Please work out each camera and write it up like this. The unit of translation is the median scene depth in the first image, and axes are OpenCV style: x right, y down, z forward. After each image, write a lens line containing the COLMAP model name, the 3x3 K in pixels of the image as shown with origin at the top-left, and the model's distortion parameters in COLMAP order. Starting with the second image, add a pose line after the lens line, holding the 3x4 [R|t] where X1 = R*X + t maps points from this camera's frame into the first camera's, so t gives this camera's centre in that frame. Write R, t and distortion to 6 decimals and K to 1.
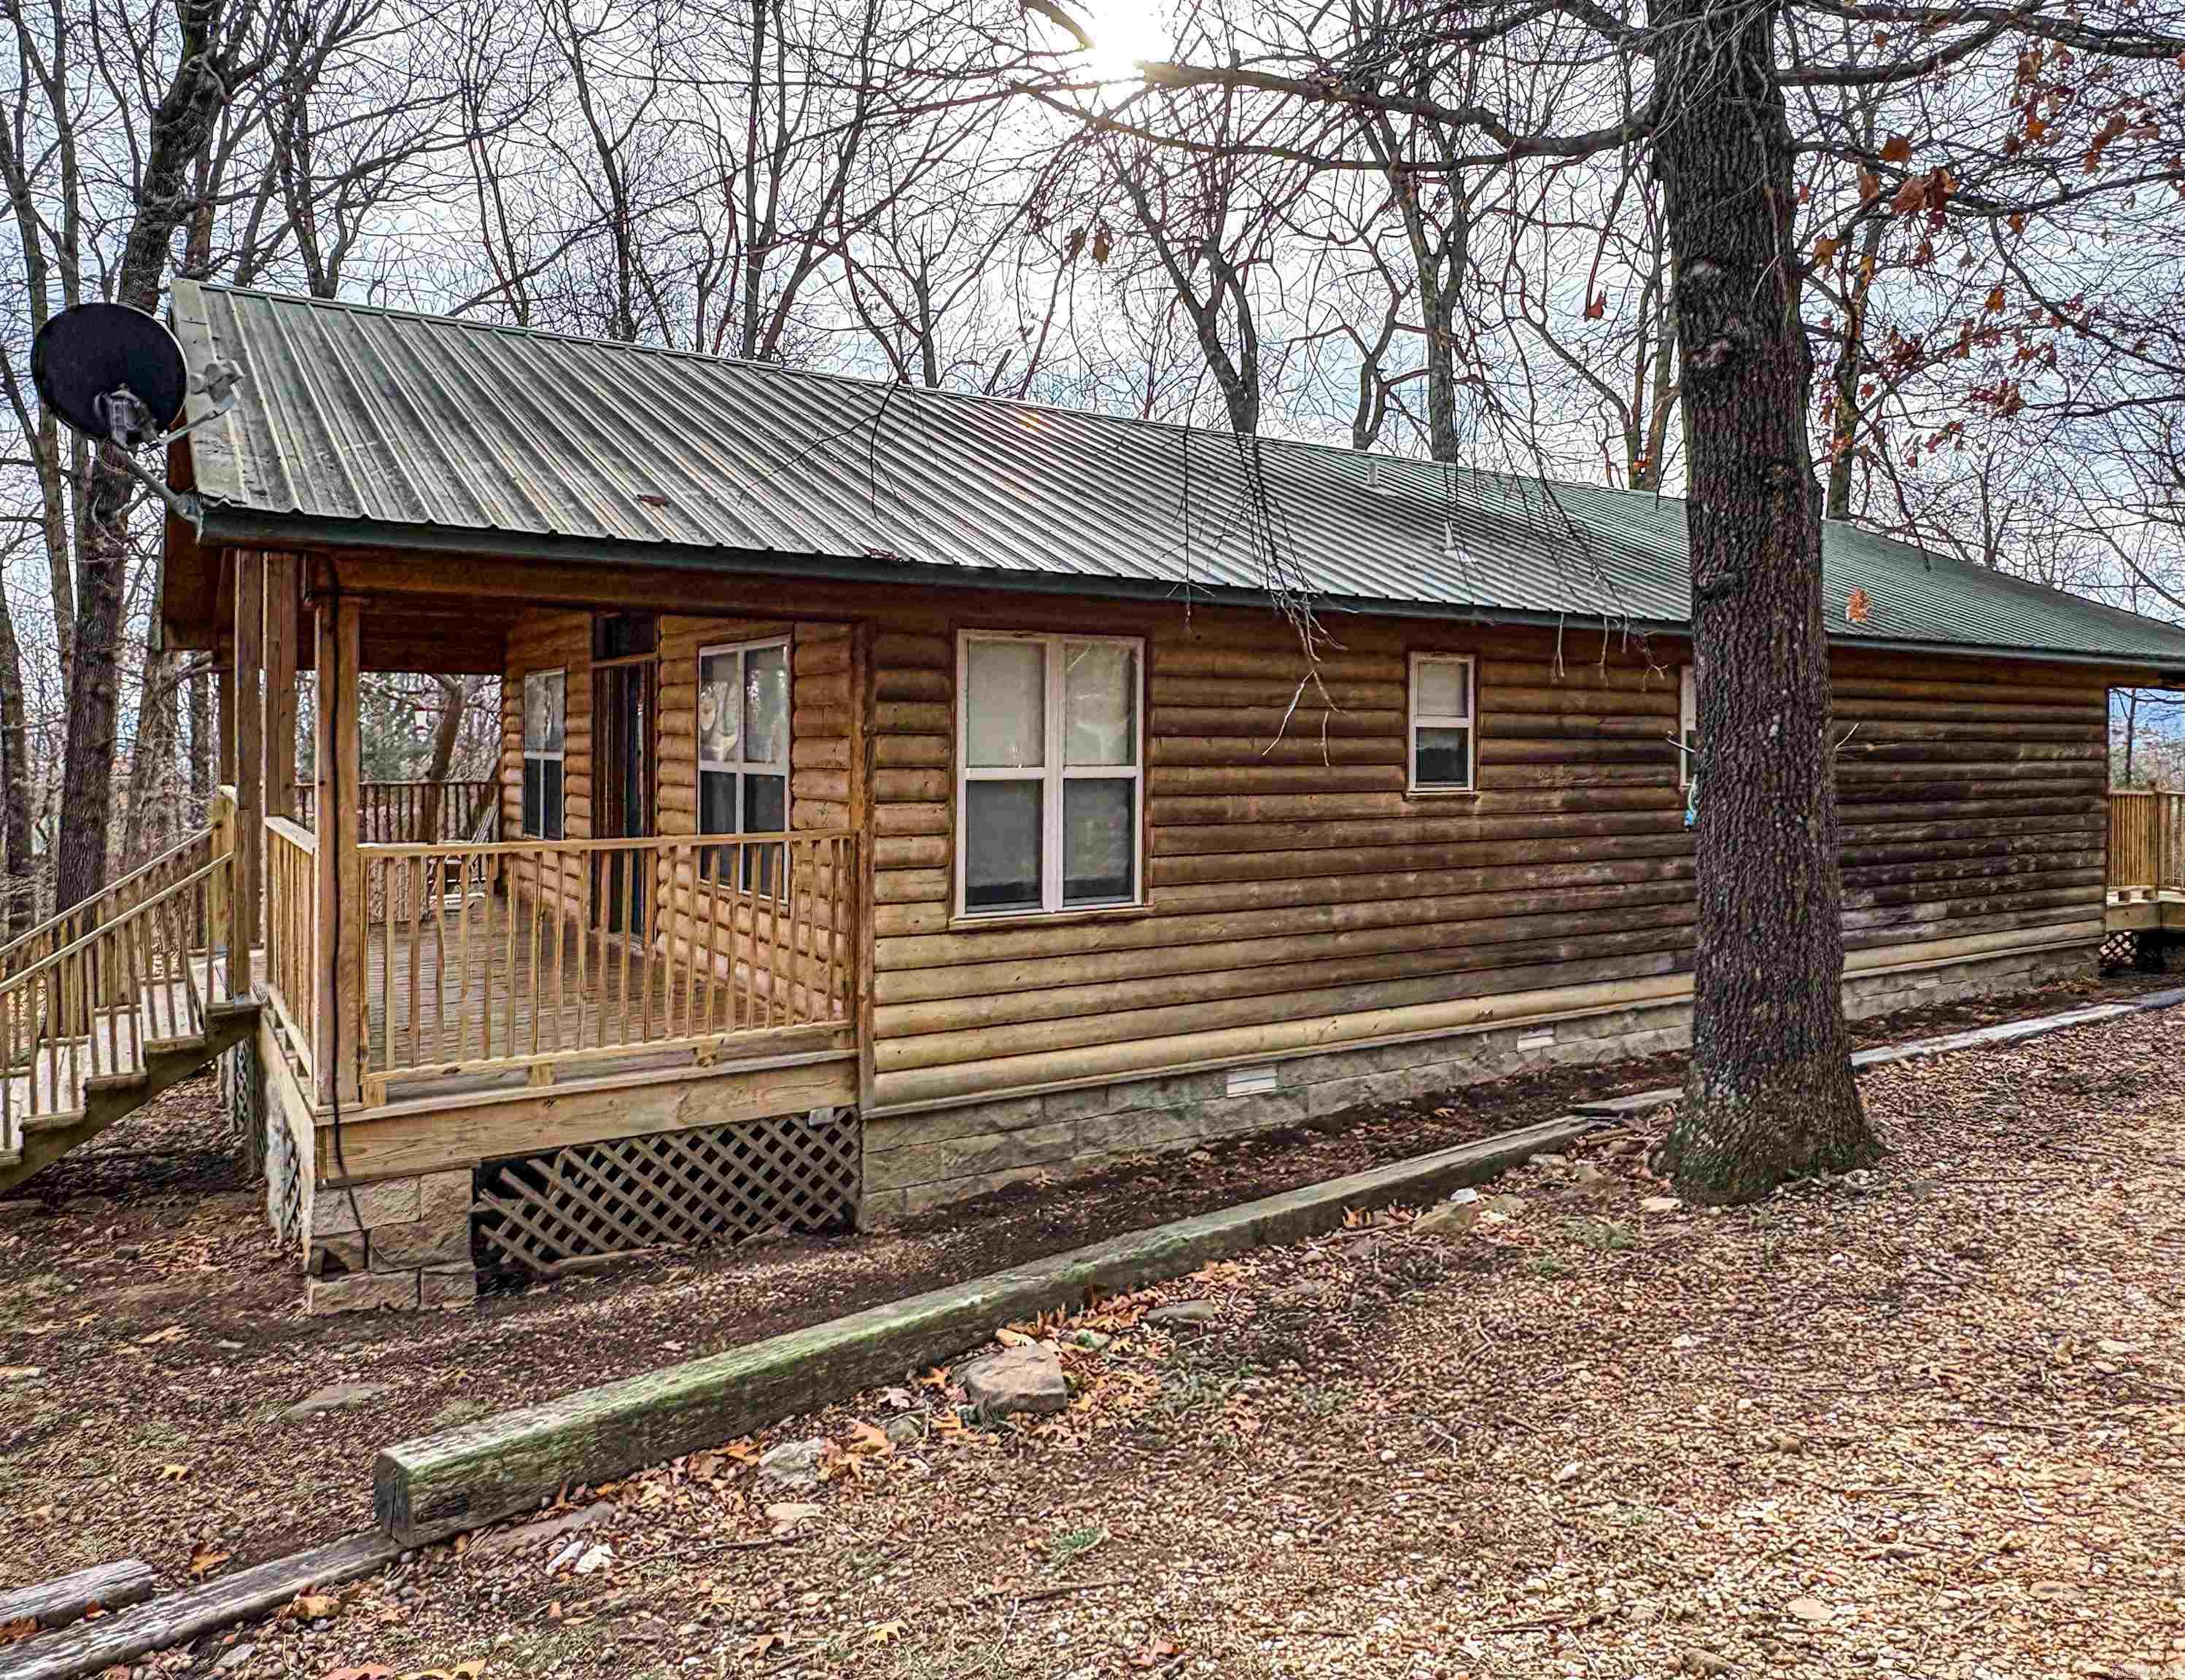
lens RADIAL K [[1534.7, 0, 1093.5], [0, 1534.7, 745.4], [0, 0, 1]] dist [0.010264, -0.042098]
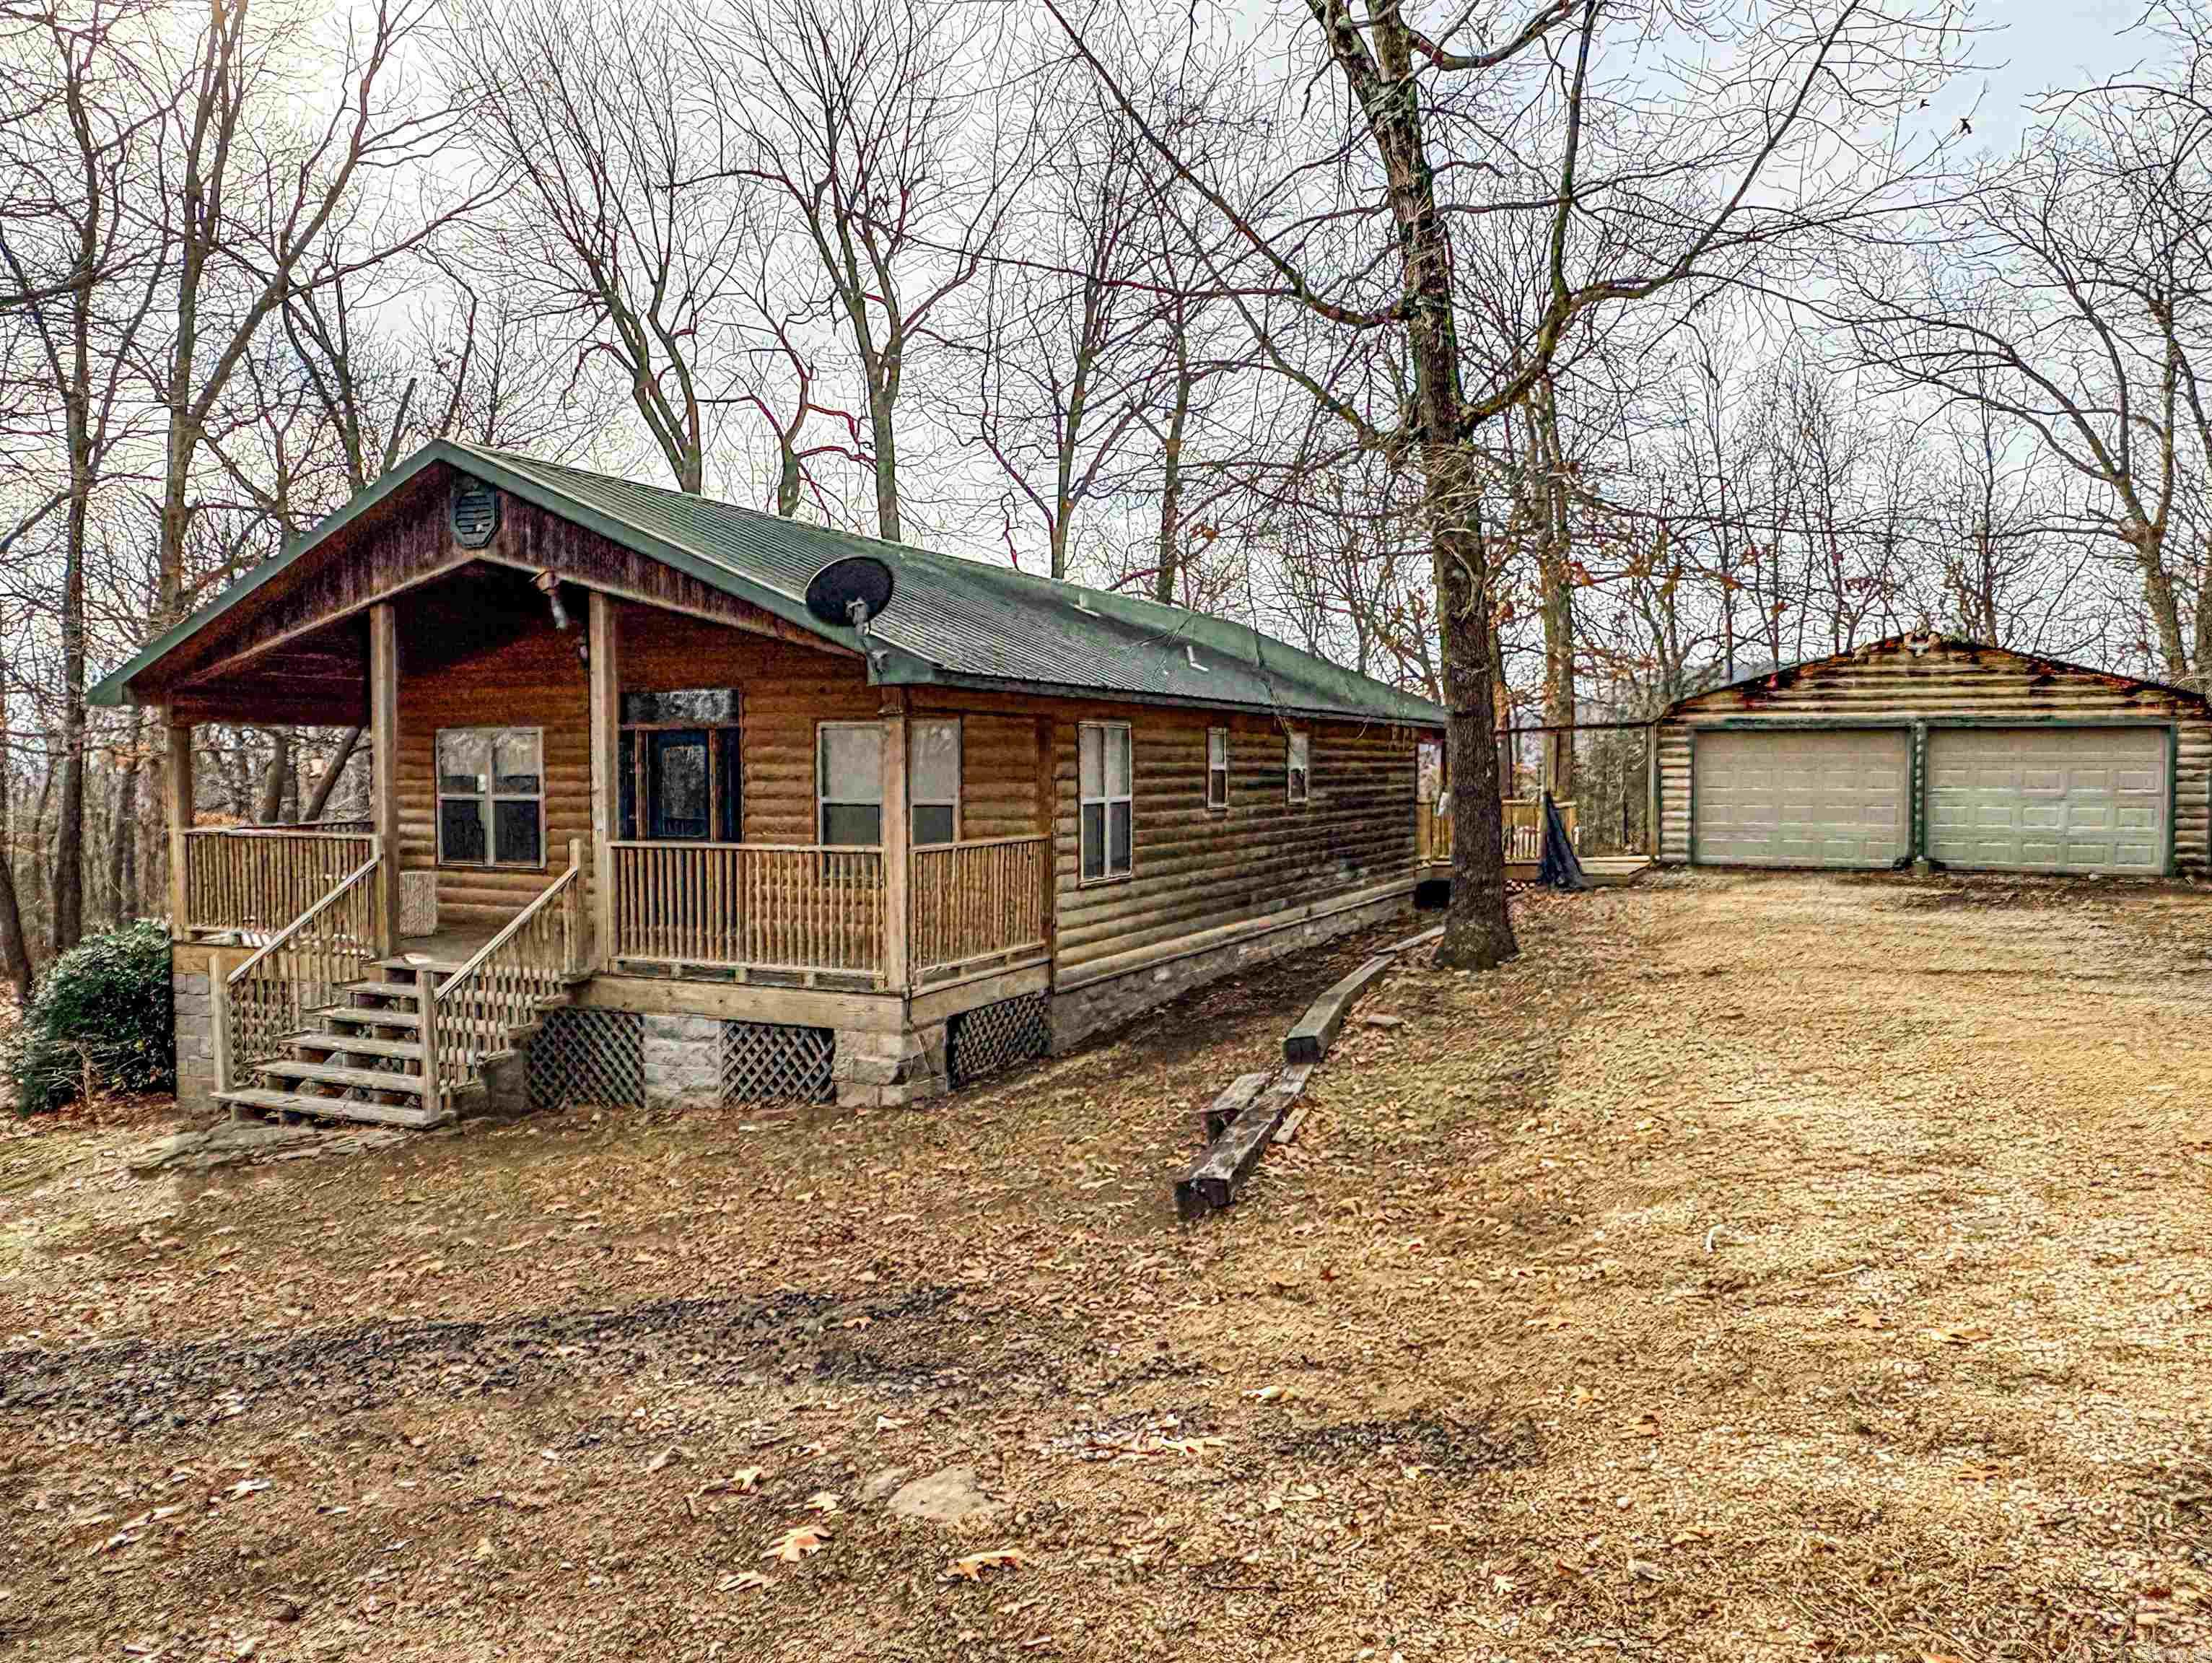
lens RADIAL K [[1543.4, 0, 1183.3], [0, 1543.4, 827.7], [0, 0, 1]] dist [0.006155, -0.000012]
pose [[0.834757, -0.028916, 0.549859, -0.906673], [0.007746, 0.999138, 0.040783, -0.020400], [-0.550564, -0.029784, 0.834261, -0.523634]]
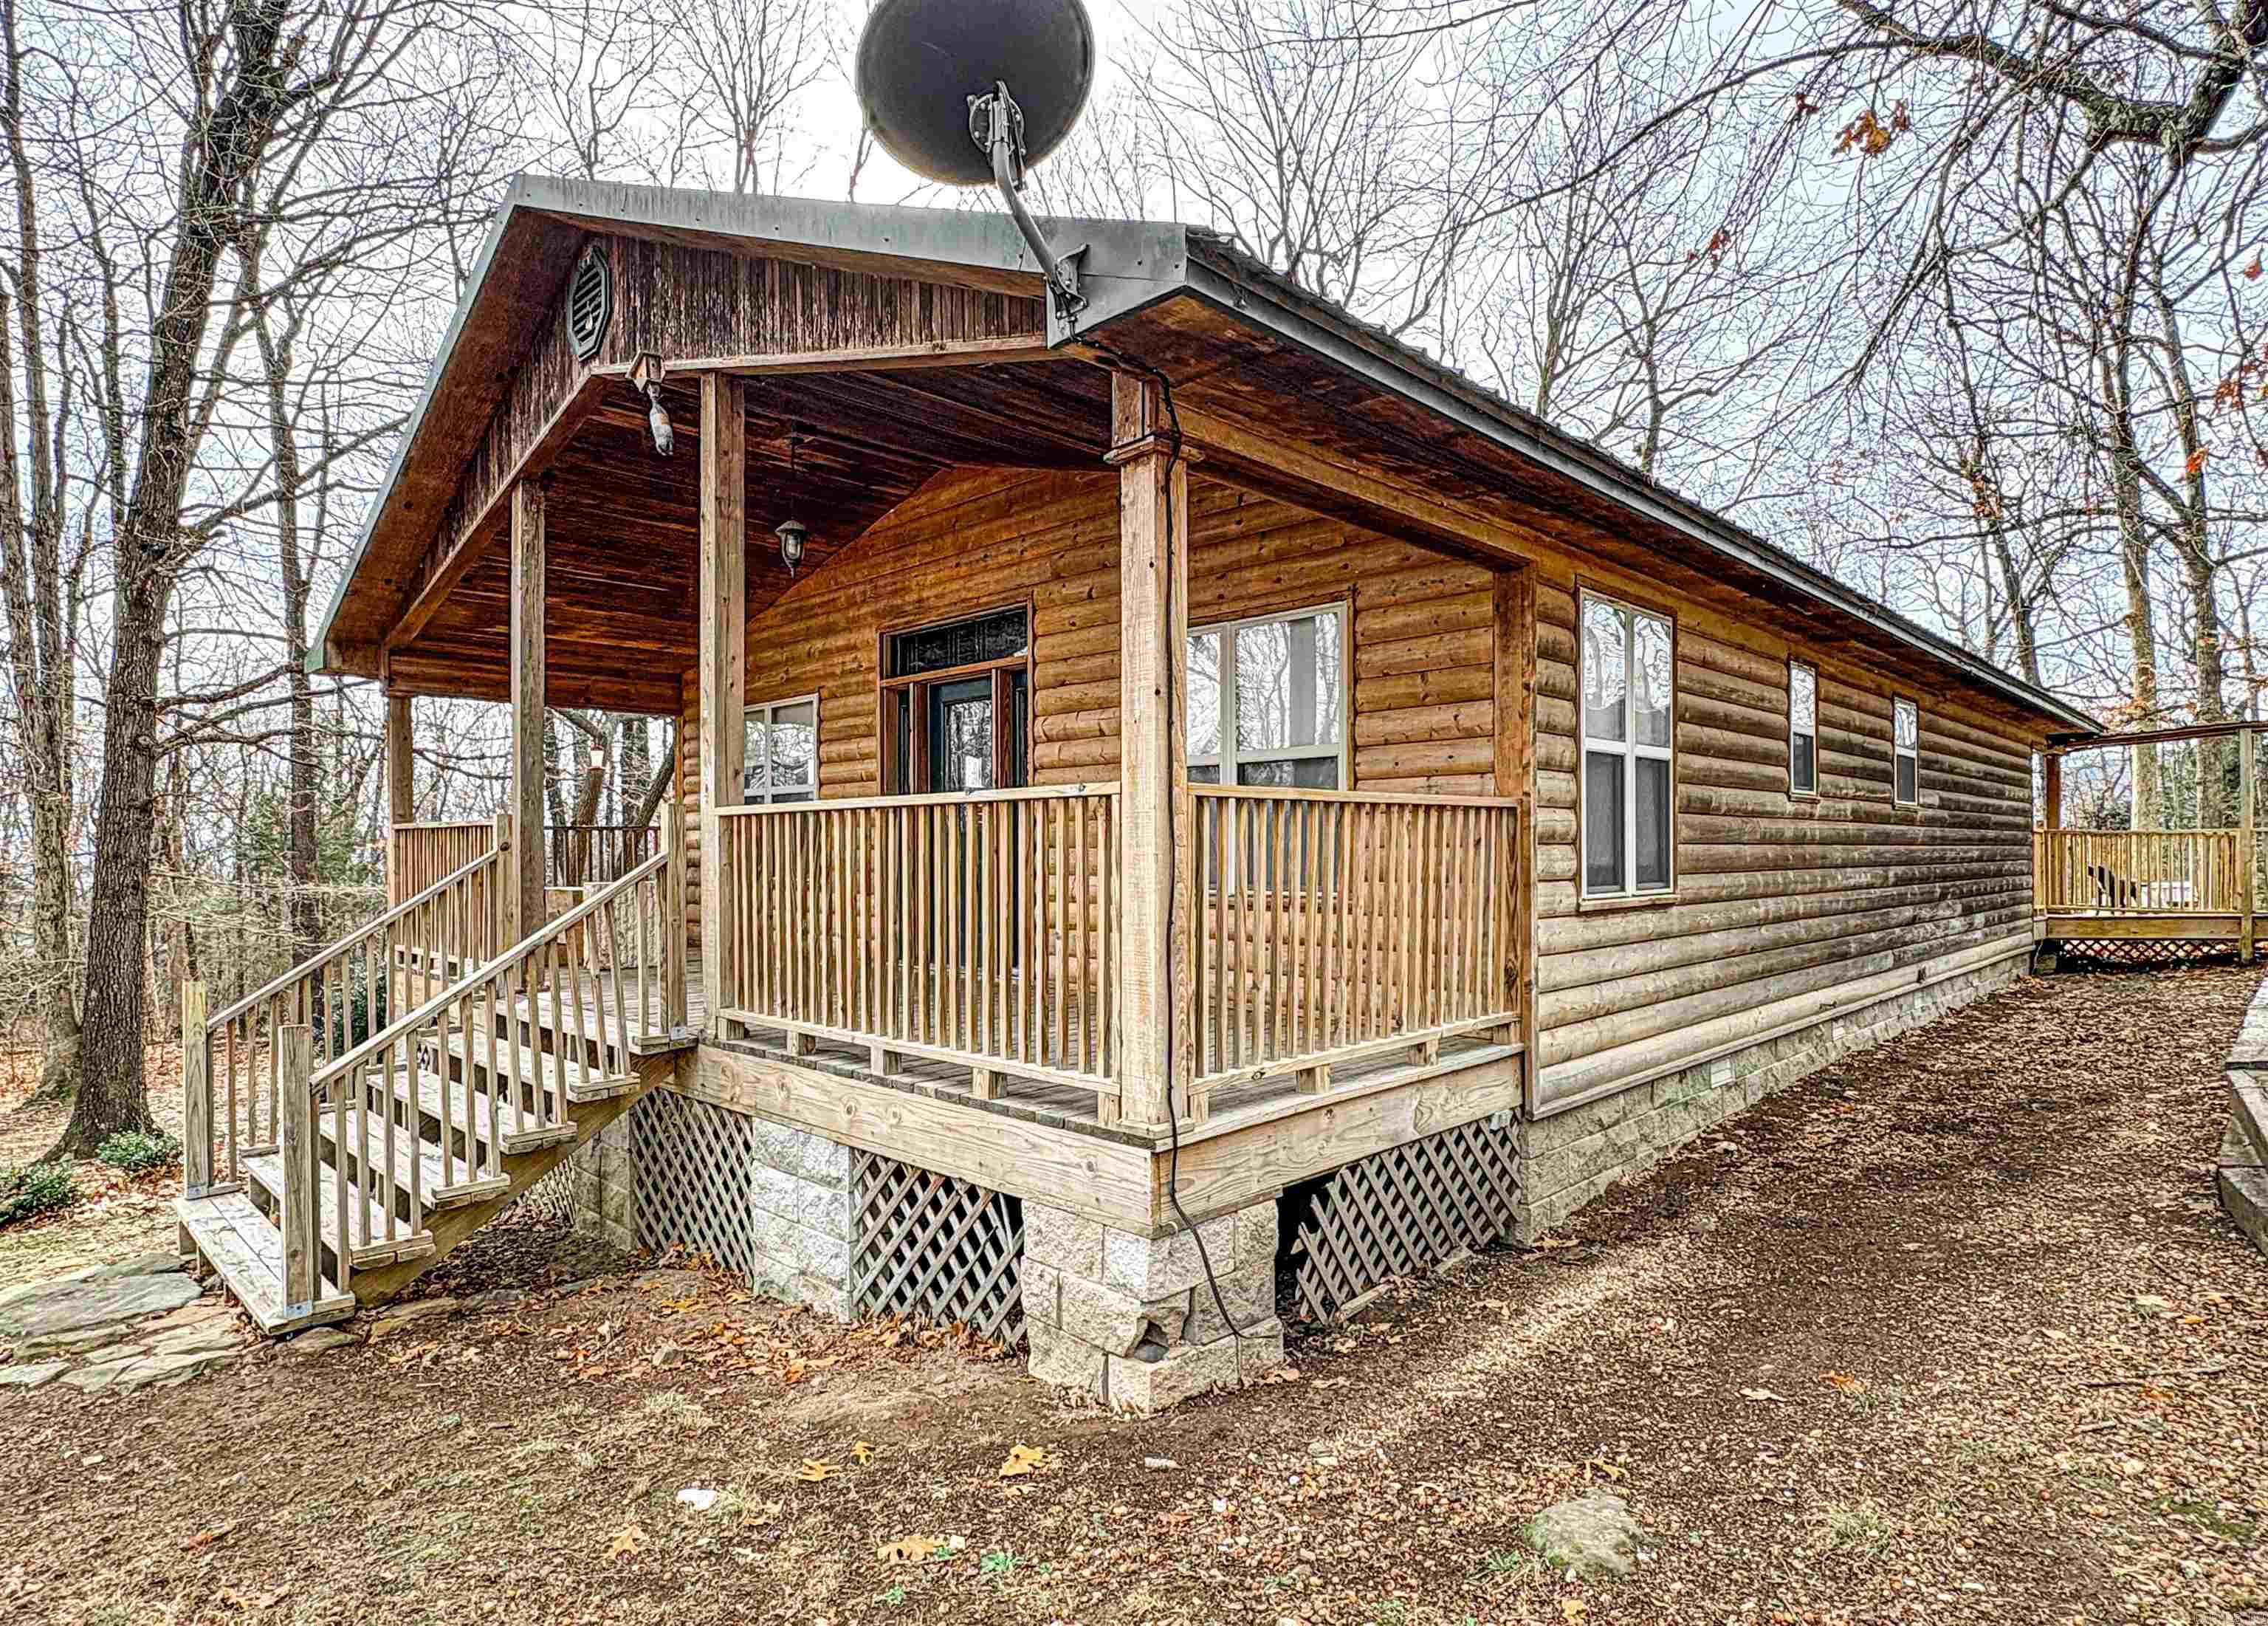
lens RADIAL K [[1246.2, 0, 1142.1], [0, 1246.2, 847.8], [0, 0, 1]] dist [0.000624, 0.000773]
pose [[0.977415, -0.010515, 0.211069, -0.469865], [0.011292, 0.999933, -0.002477, 0.074883], [-0.211029, 0.004805, 0.977468, 0.299176]]
